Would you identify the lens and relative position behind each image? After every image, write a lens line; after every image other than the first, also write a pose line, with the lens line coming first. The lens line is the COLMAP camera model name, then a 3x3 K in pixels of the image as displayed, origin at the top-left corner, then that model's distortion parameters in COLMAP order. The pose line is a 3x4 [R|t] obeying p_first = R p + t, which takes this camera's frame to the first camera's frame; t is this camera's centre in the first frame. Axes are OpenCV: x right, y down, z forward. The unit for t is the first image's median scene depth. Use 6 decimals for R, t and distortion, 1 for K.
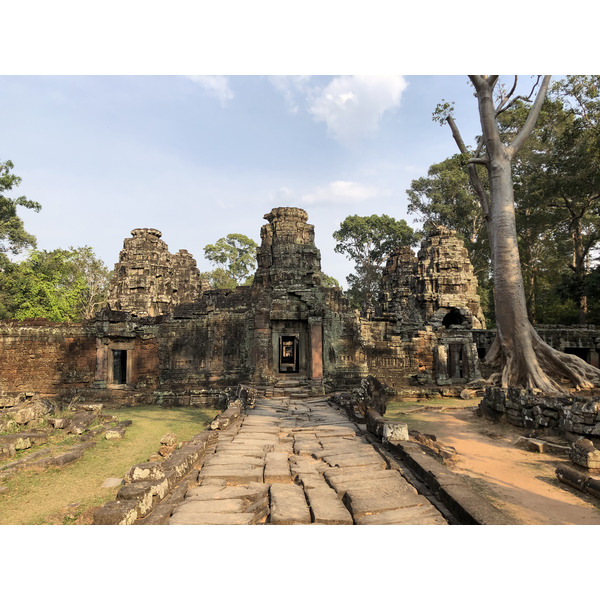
lens RADIAL K [[496.5, 0, 303.1], [0, 496.5, 288.4], [0, 0, 1]] dist [0.042343, -0.036622]
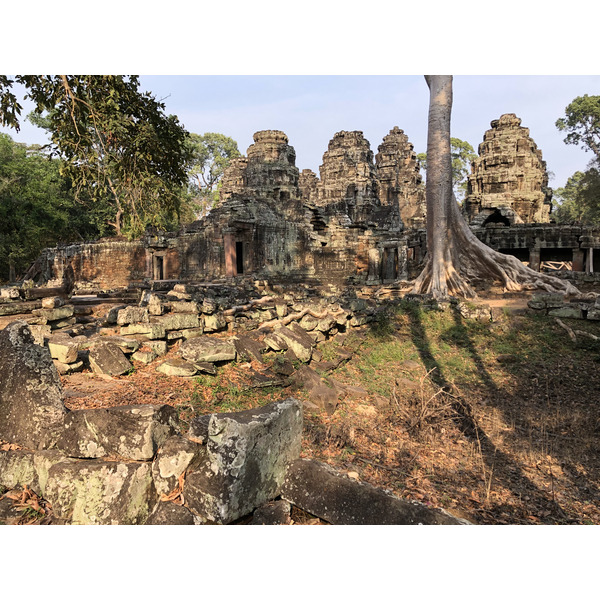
lens RADIAL K [[496.5, 0, 300.7], [0, 496.5, 297.2], [0, 0, 1]] dist [0.042343, -0.036622]
pose [[0.852876, 0.030978, -0.521194, 0.680320], [0.069917, 0.982471, 0.172806, 0.021554], [0.517411, -0.183822, 0.835760, 0.014829]]
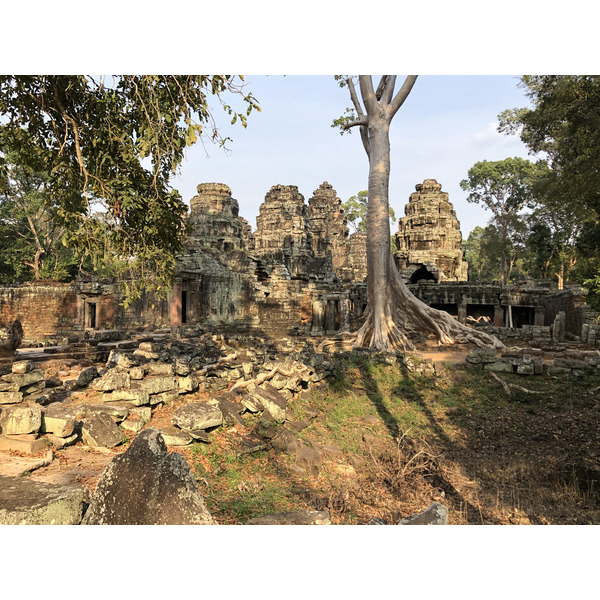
lens RADIAL K [[496.5, 0, 299.7], [0, 496.5, 296.0], [0, 0, 1]] dist [0.042343, -0.036622]
pose [[0.926315, 0.003109, -0.376738, 0.638202], [0.036510, 0.994519, 0.097977, -0.006456], [0.374978, -0.104512, 0.921124, -0.028447]]
